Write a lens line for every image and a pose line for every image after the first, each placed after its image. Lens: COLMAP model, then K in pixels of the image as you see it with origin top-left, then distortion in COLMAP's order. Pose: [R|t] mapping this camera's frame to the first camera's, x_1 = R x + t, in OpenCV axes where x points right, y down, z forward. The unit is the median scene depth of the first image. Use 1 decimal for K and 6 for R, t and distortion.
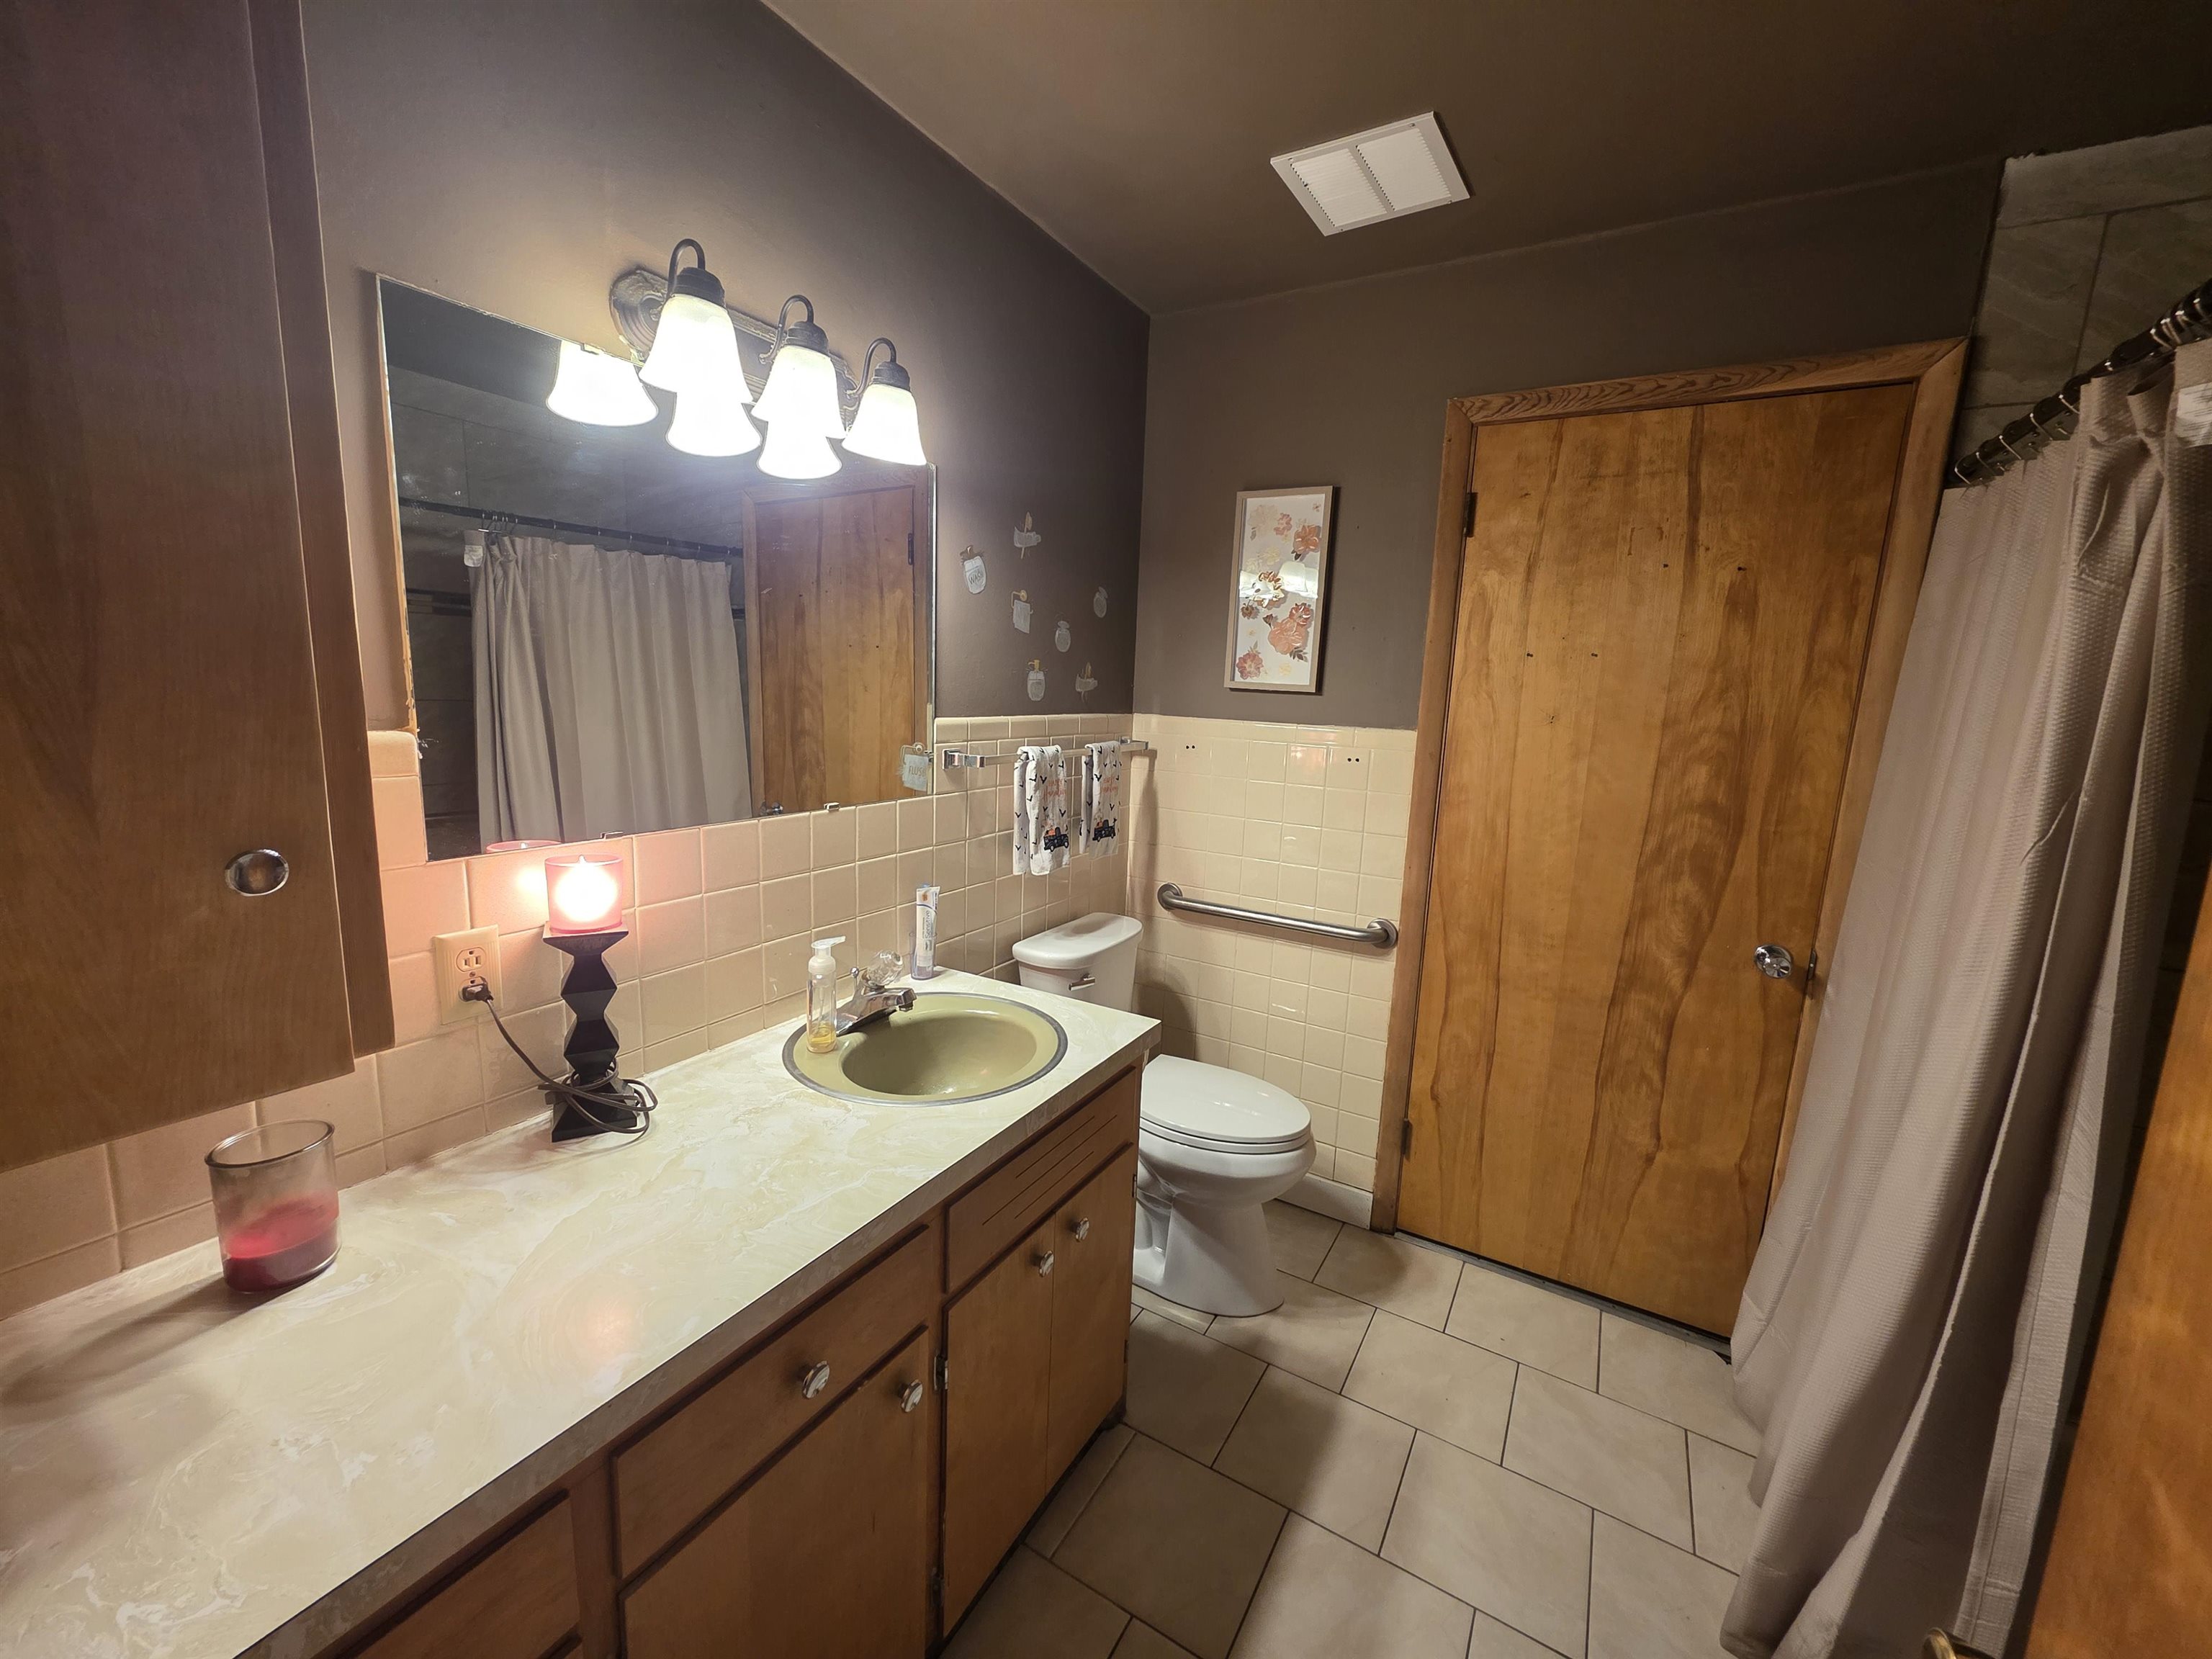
lens RADIAL K [[878.7, 0, 1108.2], [0, 878.7, 825.6], [0, 0, 1]] dist [0.000551, 0.000680]
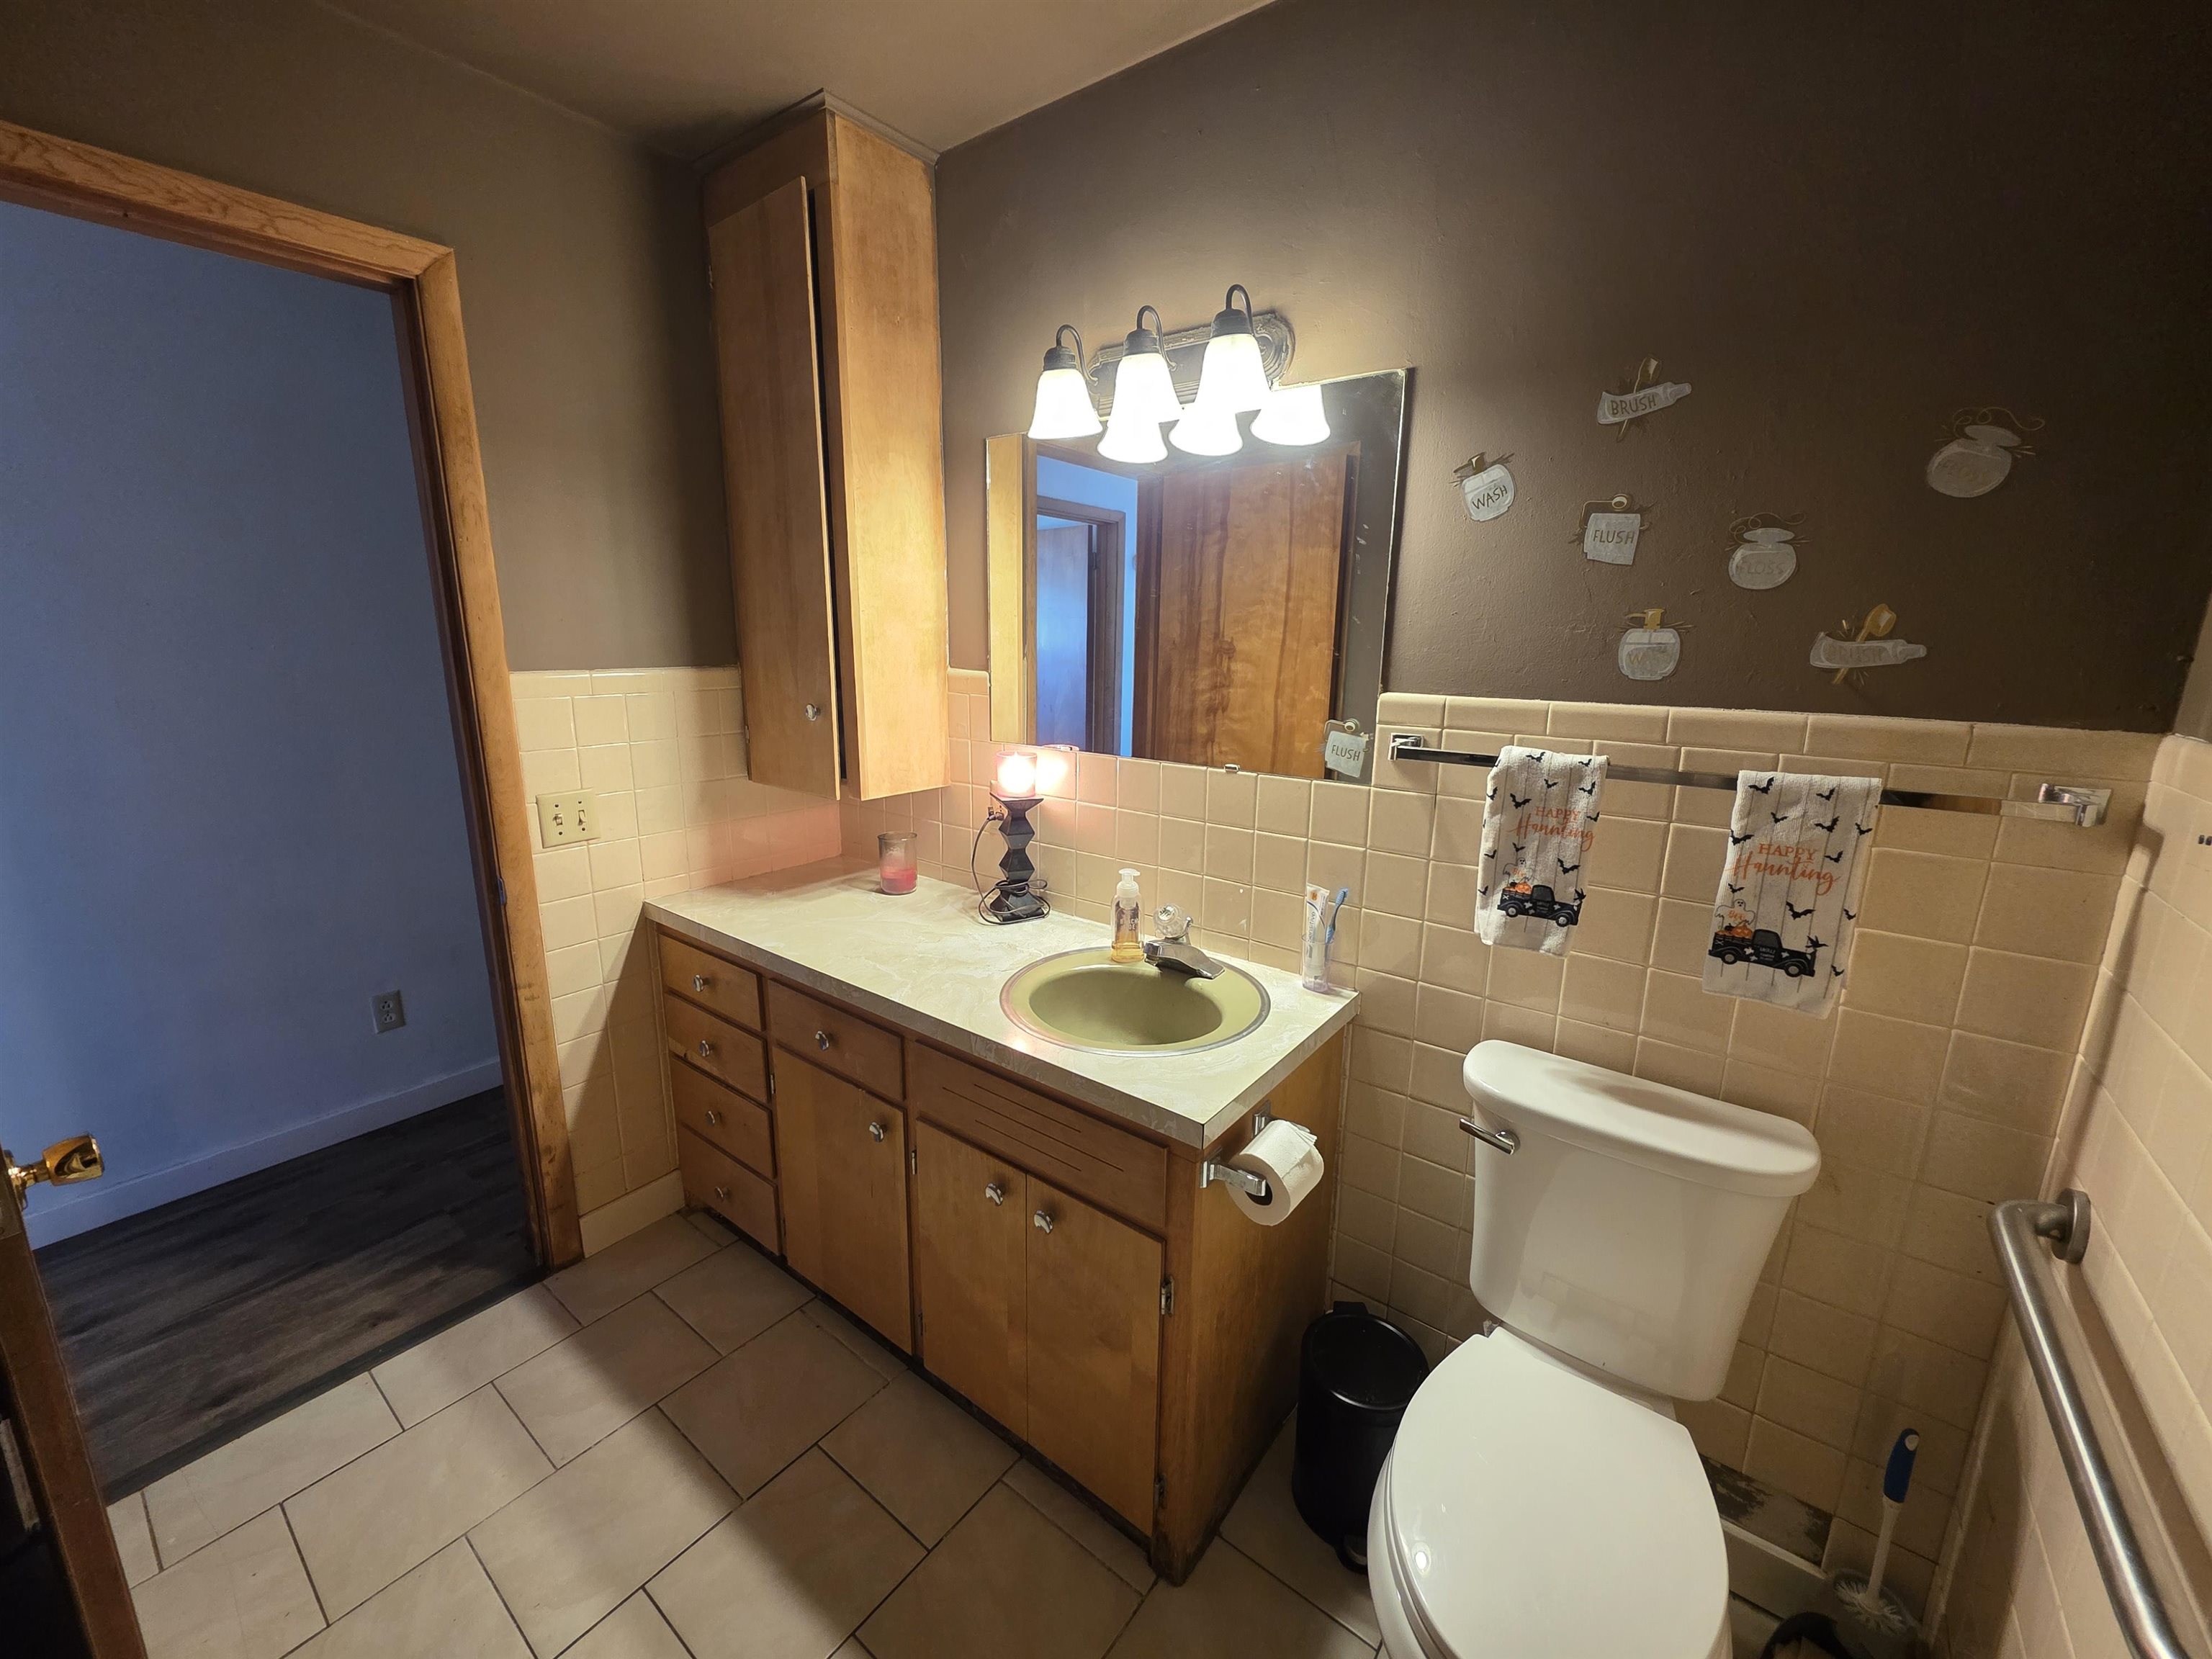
lens RADIAL K [[878.7, 0, 1108.4], [0, 878.7, 828.0], [0, 0, 1]] dist [0.000551, 0.000680]
pose [[-0.123837, 0.178598, -0.976098, 0.697885], [-0.176522, 0.964015, 0.198783, -0.128292], [0.976475, 0.196920, -0.087854, 0.921790]]
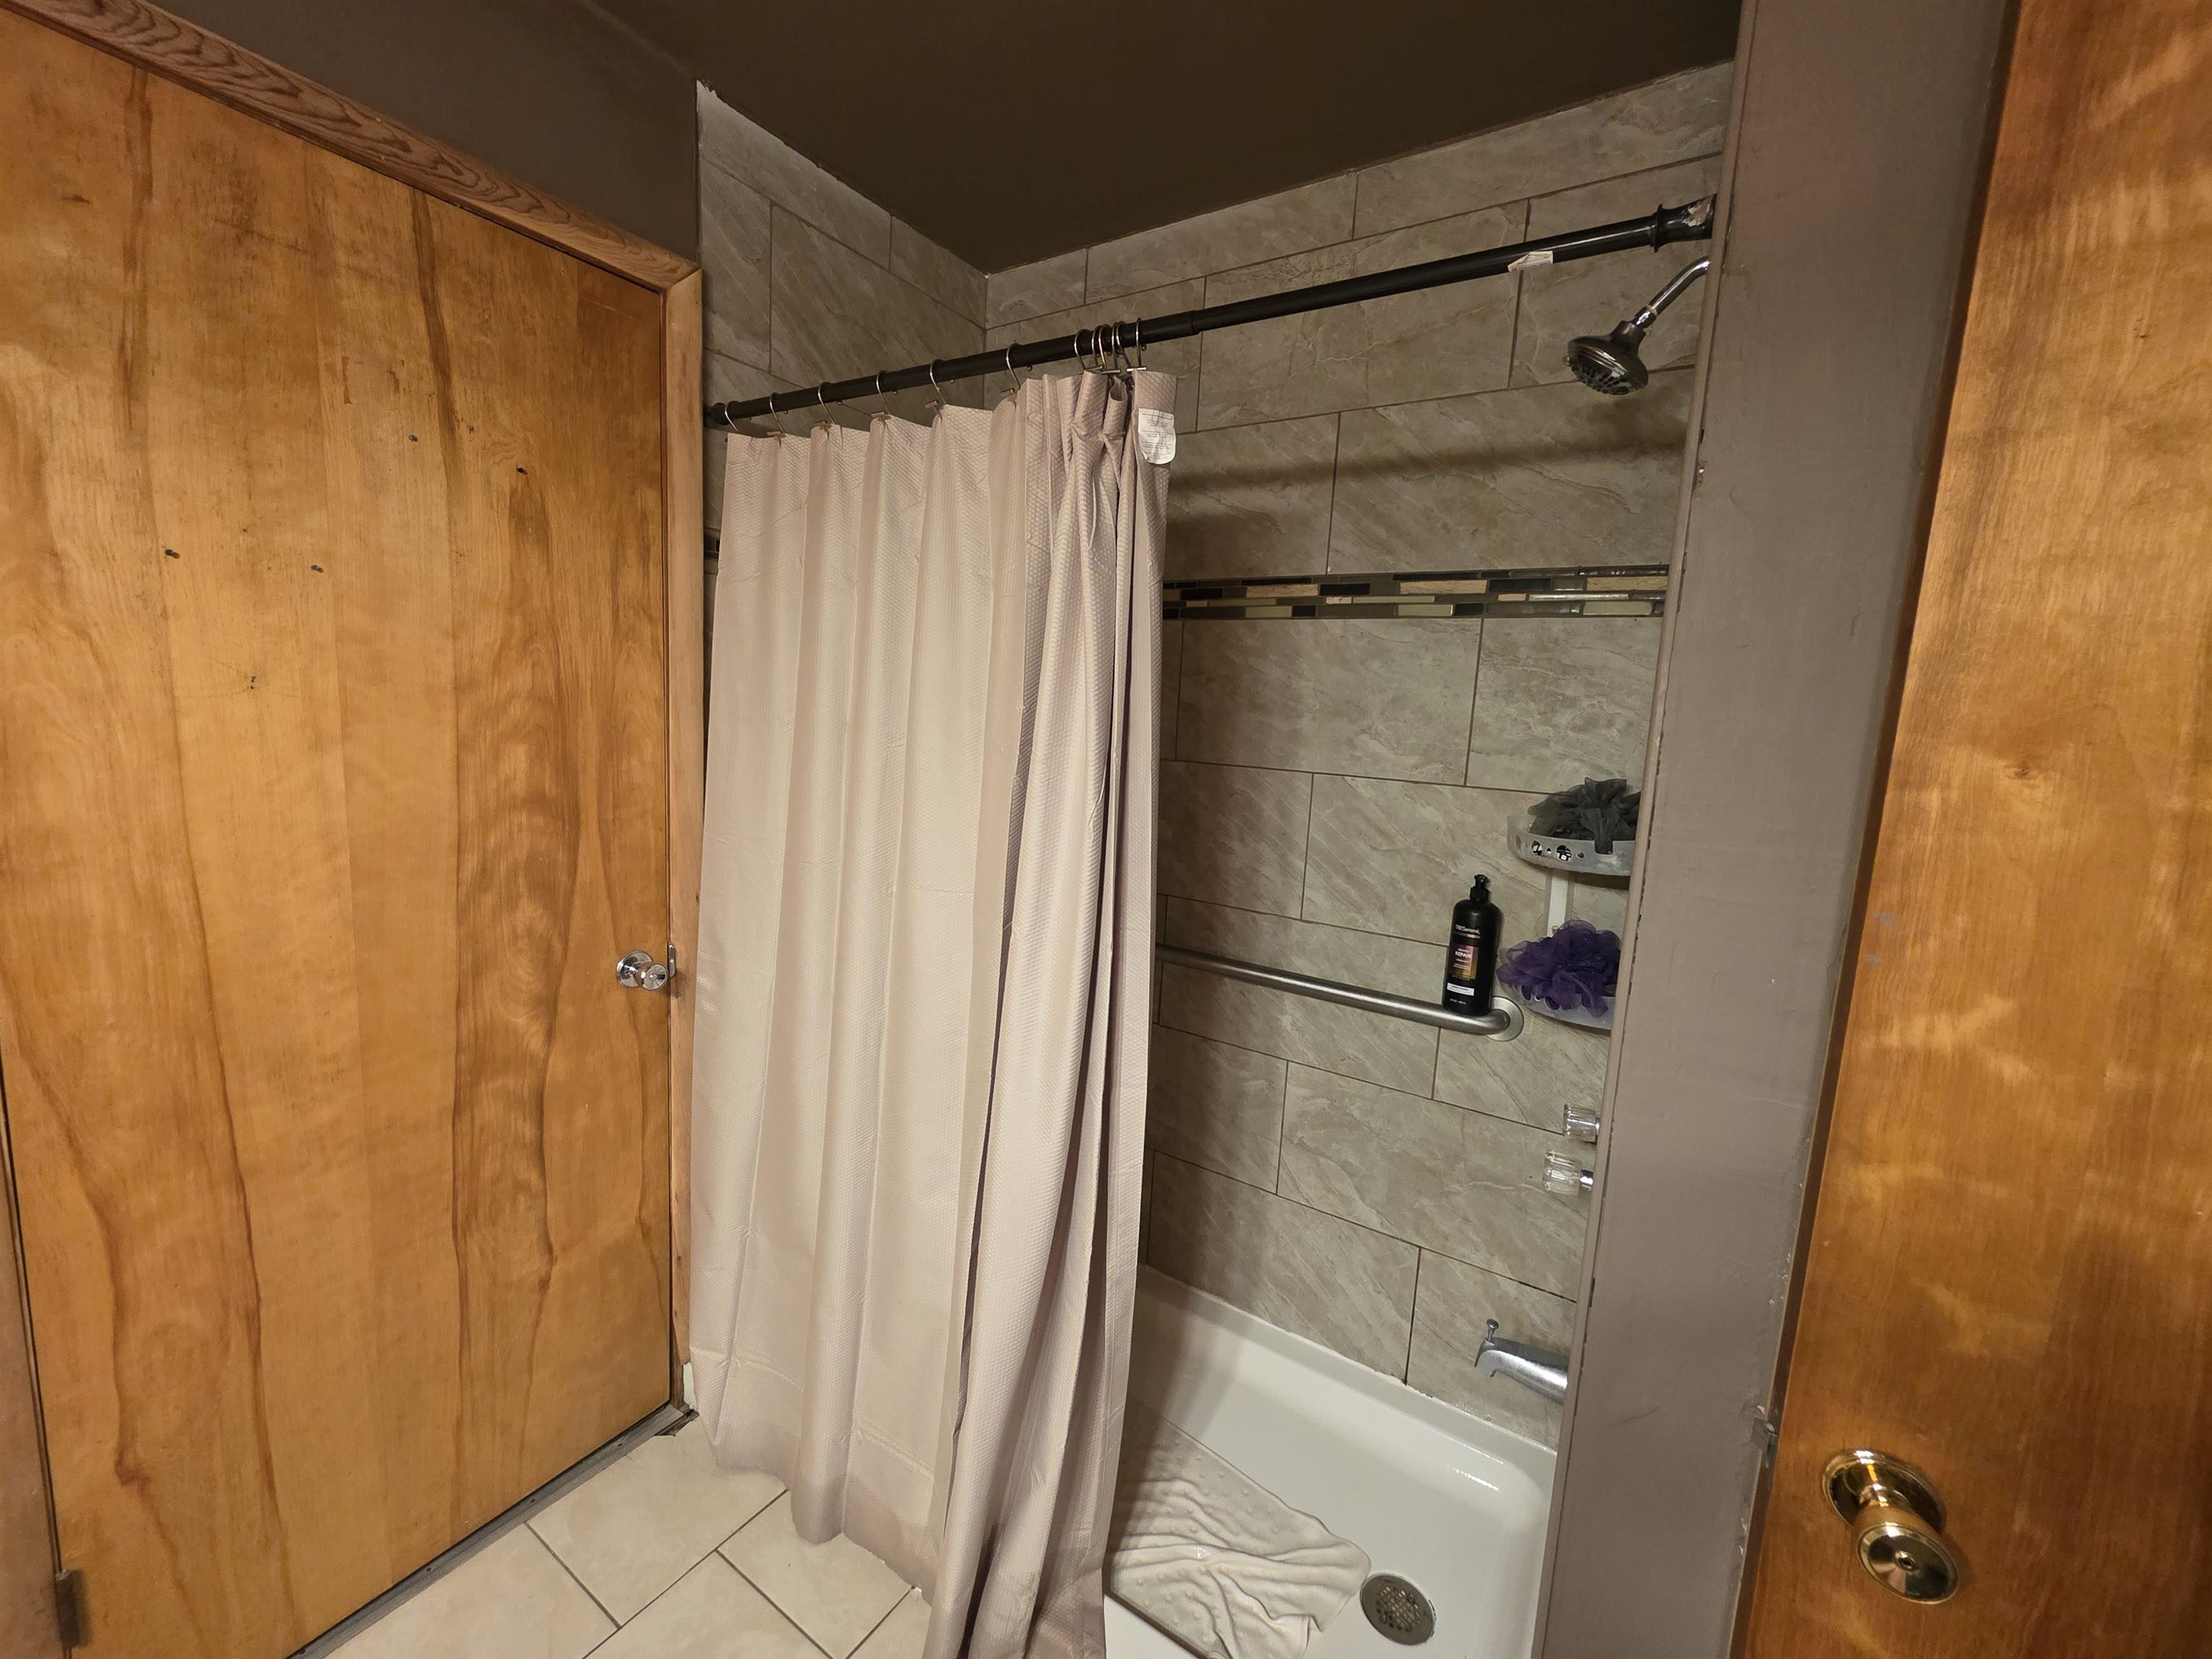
lens RADIAL K [[878.7, 0, 1107.1], [0, 878.7, 822.1], [0, 0, 1]] dist [0.000551, 0.000680]
pose [[0.047916, -0.172509, 0.983842, -0.016507], [0.112828, 0.979604, 0.166271, -0.068716], [-0.992459, 0.103038, 0.066402, 0.463296]]
